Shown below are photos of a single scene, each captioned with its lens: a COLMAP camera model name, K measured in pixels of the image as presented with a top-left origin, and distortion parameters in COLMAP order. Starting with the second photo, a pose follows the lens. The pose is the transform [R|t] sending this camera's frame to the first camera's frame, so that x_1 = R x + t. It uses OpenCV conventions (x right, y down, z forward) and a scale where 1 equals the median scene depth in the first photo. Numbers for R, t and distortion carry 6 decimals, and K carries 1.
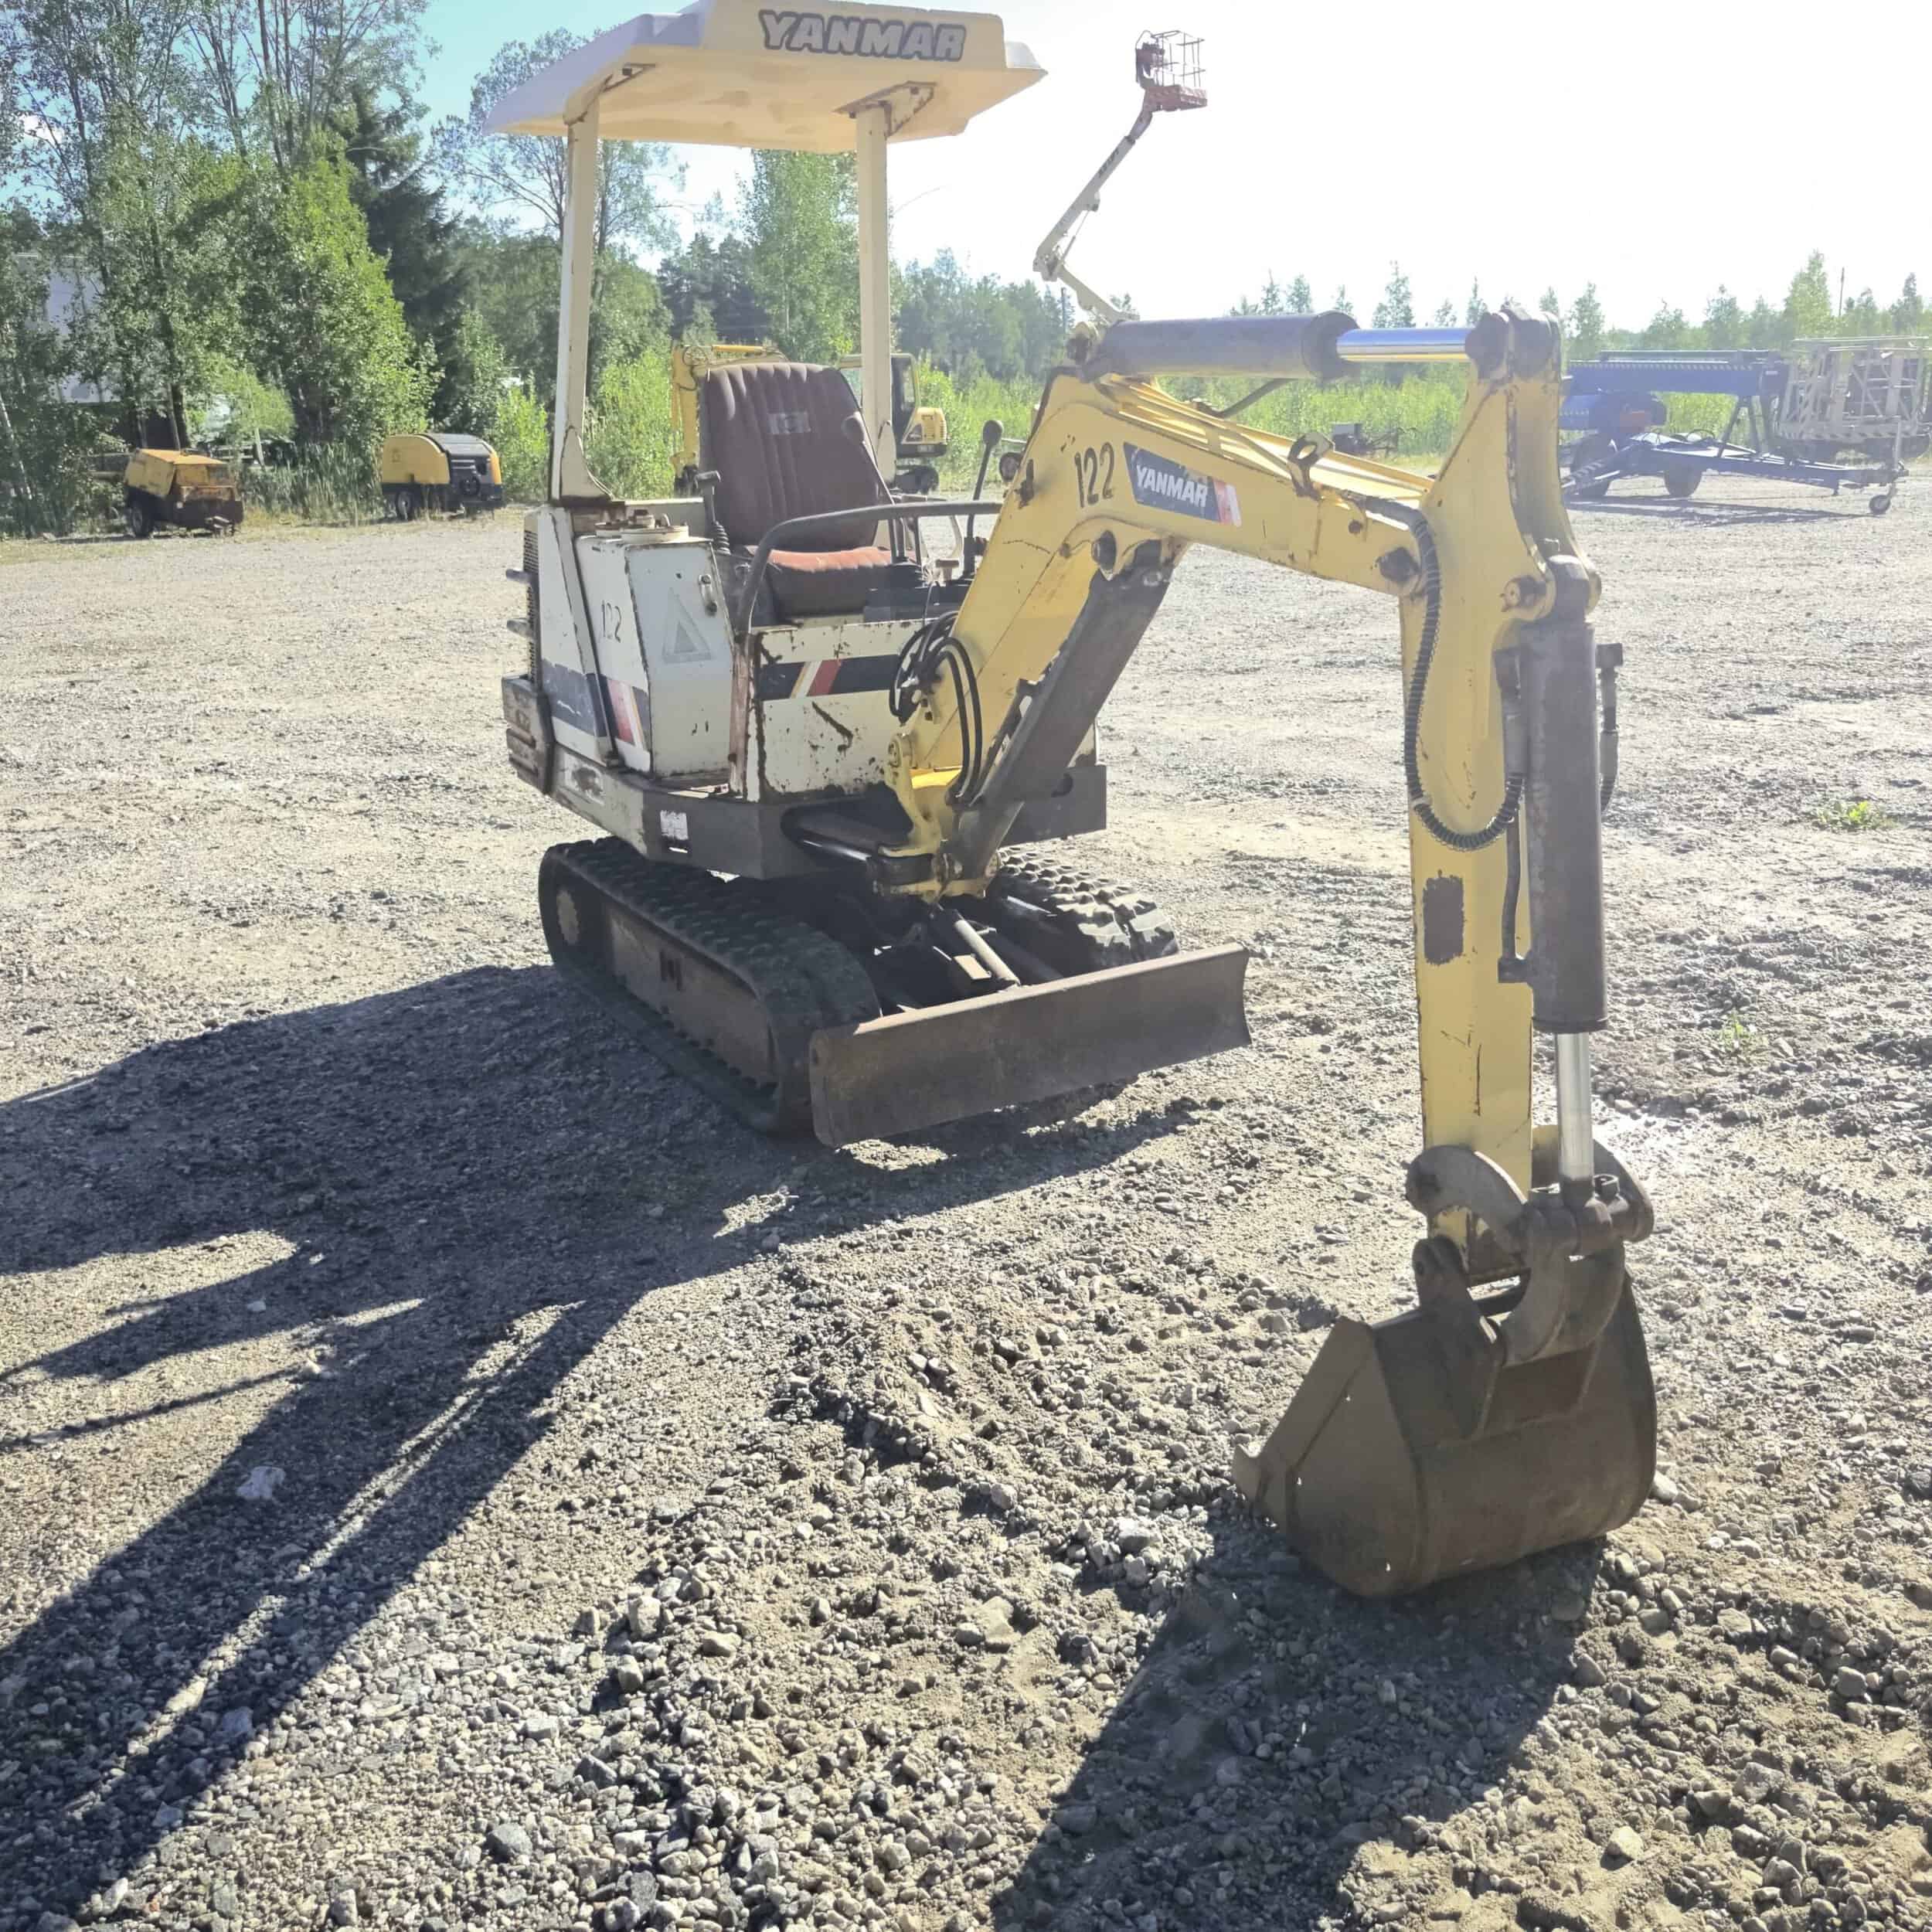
lens RADIAL K [[1802.5, 0, 891.5], [0, 1802.5, 967.7], [0, 0, 1]] dist [-0.009271, 0.014512]
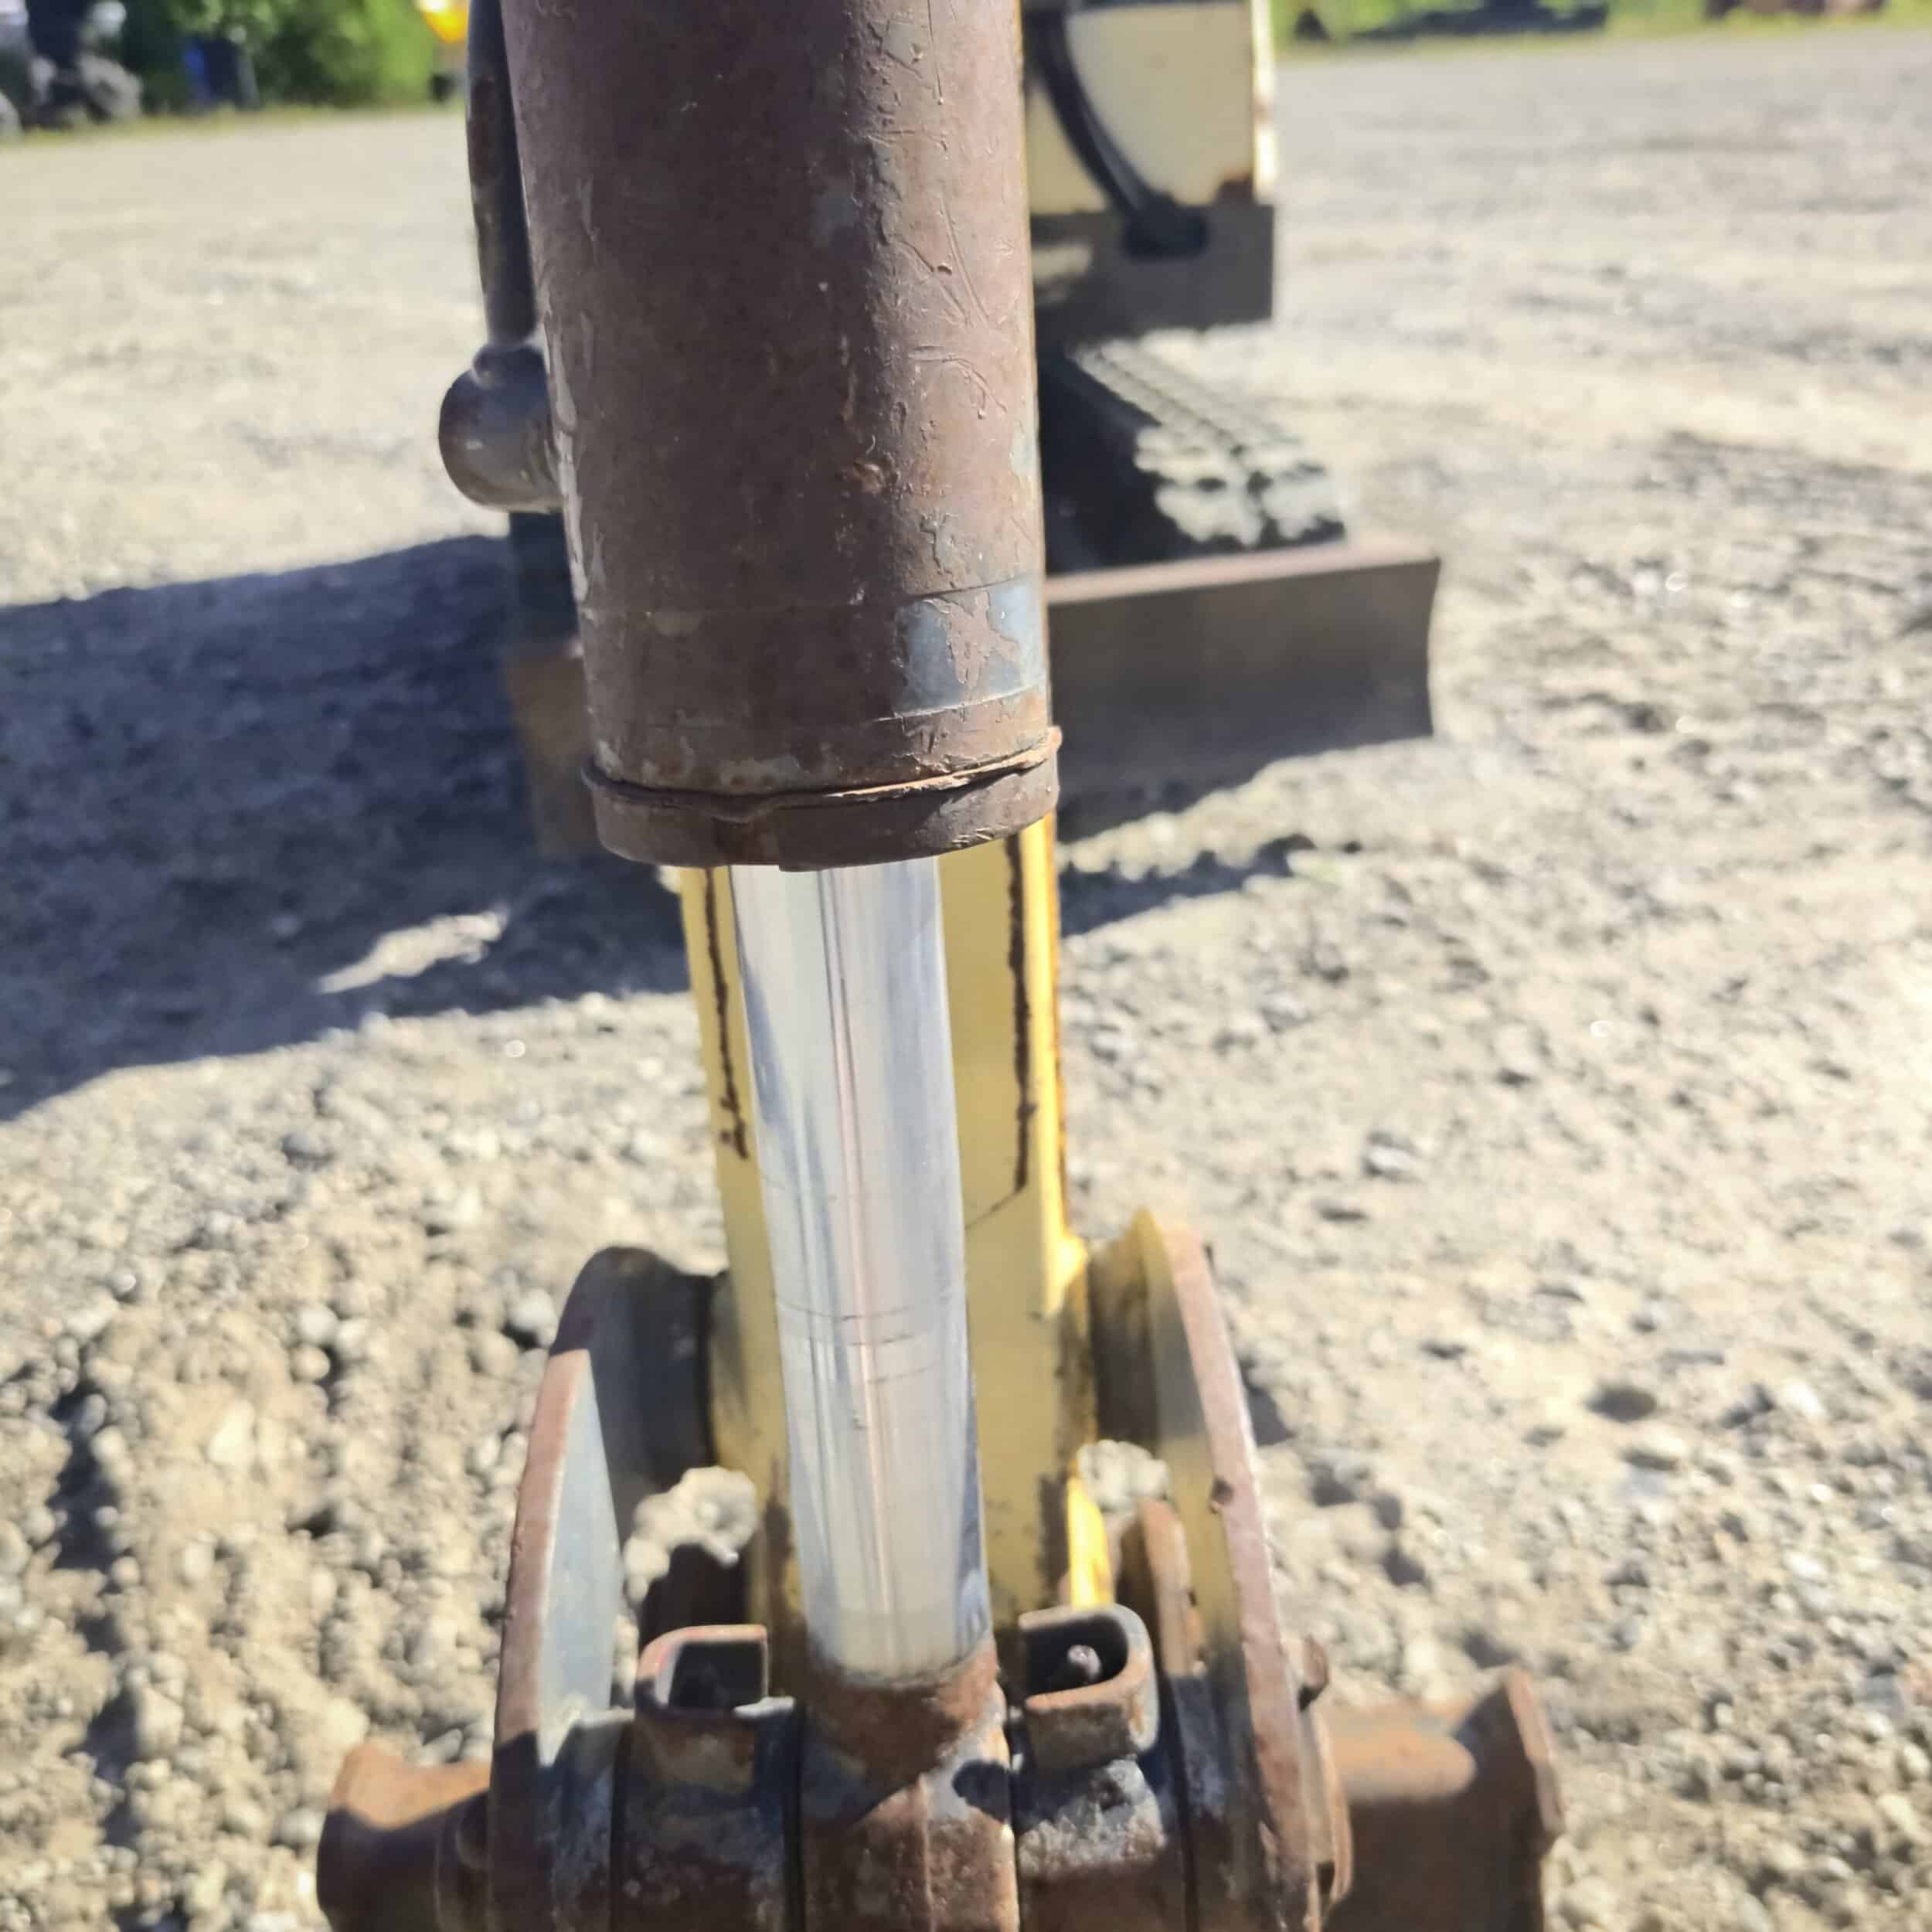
lens RADIAL K [[1831.7, 0, 991.4], [0, 1831.7, 970.7], [0, 0, 1]] dist [-0.000410, 0.008588]
pose [[0.949240, 0.122189, -0.289850, 0.233169], [-0.064393, 0.977438, 0.201166, 0.008782], [0.307891, -0.172291, 0.935692, 0.440509]]
